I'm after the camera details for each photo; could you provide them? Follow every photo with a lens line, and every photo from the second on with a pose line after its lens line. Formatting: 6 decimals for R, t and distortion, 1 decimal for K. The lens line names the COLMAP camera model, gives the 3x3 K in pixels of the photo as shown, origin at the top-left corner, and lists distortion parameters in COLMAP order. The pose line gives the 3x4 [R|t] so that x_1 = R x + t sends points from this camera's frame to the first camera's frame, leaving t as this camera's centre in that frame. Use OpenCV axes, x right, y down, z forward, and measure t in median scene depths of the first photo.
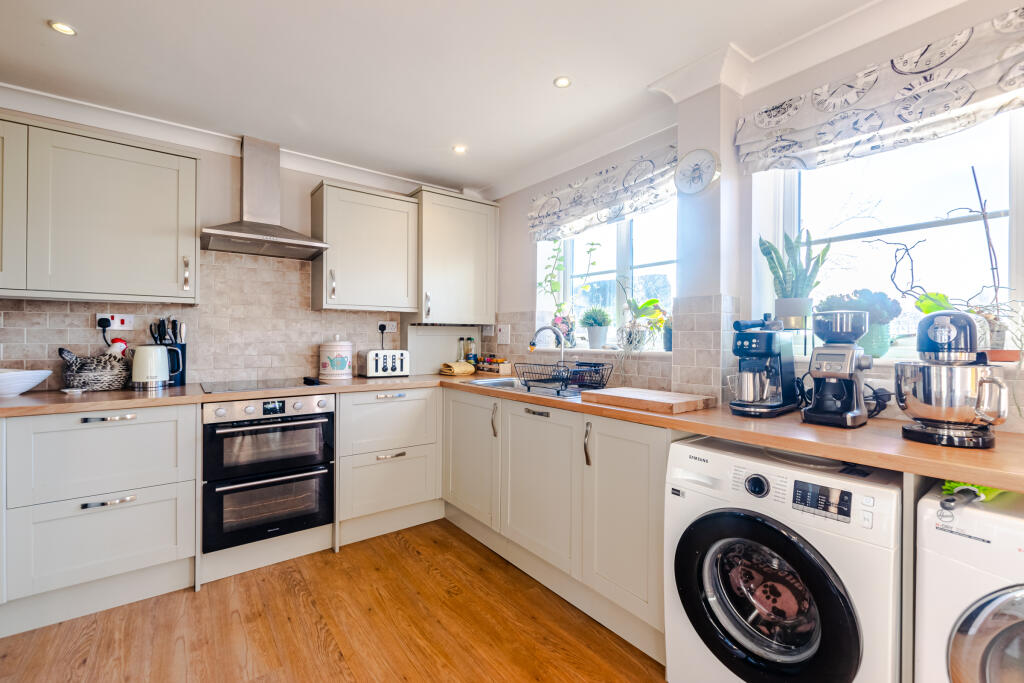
lens RADIAL K [[442.7, 0, 516.5], [0, 442.7, 339.9], [0, 0, 1]] dist [-0.000143, -0.000033]
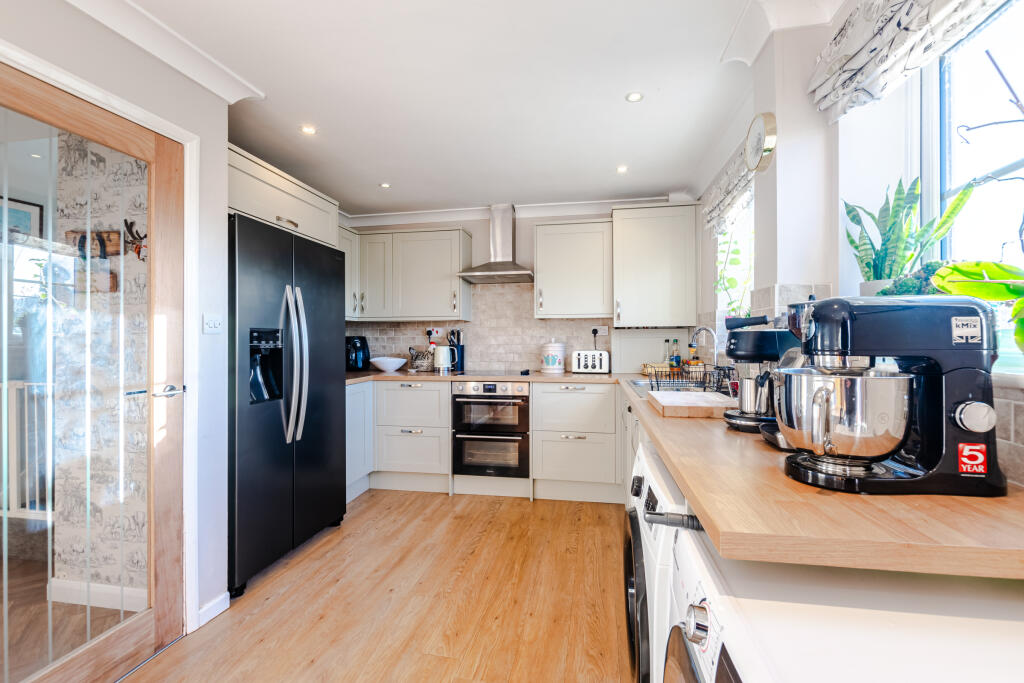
lens RADIAL K [[440.8, 0, 512.0], [0, 440.8, 341.5], [0, 0, 1]] dist [-0.017277, -0.000043]
pose [[0.671159, -0.004928, -0.741297, 0.577400], [0.003583, 0.999988, -0.003404, 0.002413], [0.741305, -0.000371, 0.671168, 0.071332]]
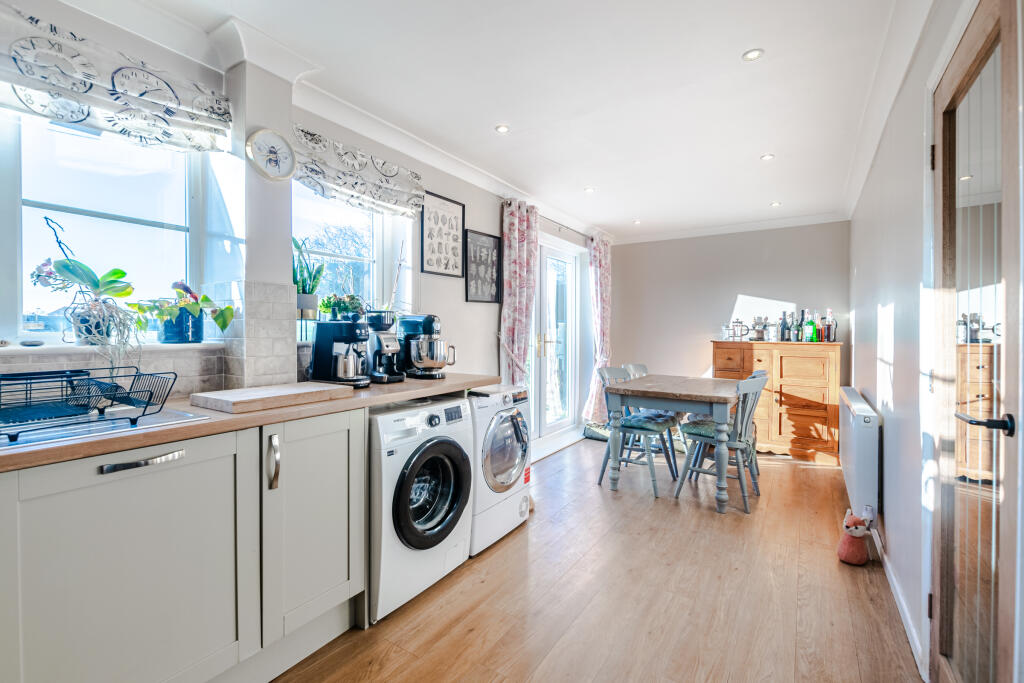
lens RADIAL K [[442.7, 0, 516.5], [0, 442.7, 339.9], [0, 0, 1]] dist [-0.000143, -0.000033]
pose [[-0.339087, -0.025576, 0.940407, -0.563562], [-0.000364, 0.999634, 0.027056, -0.001757], [-0.940755, 0.008832, -0.338972, 0.676912]]
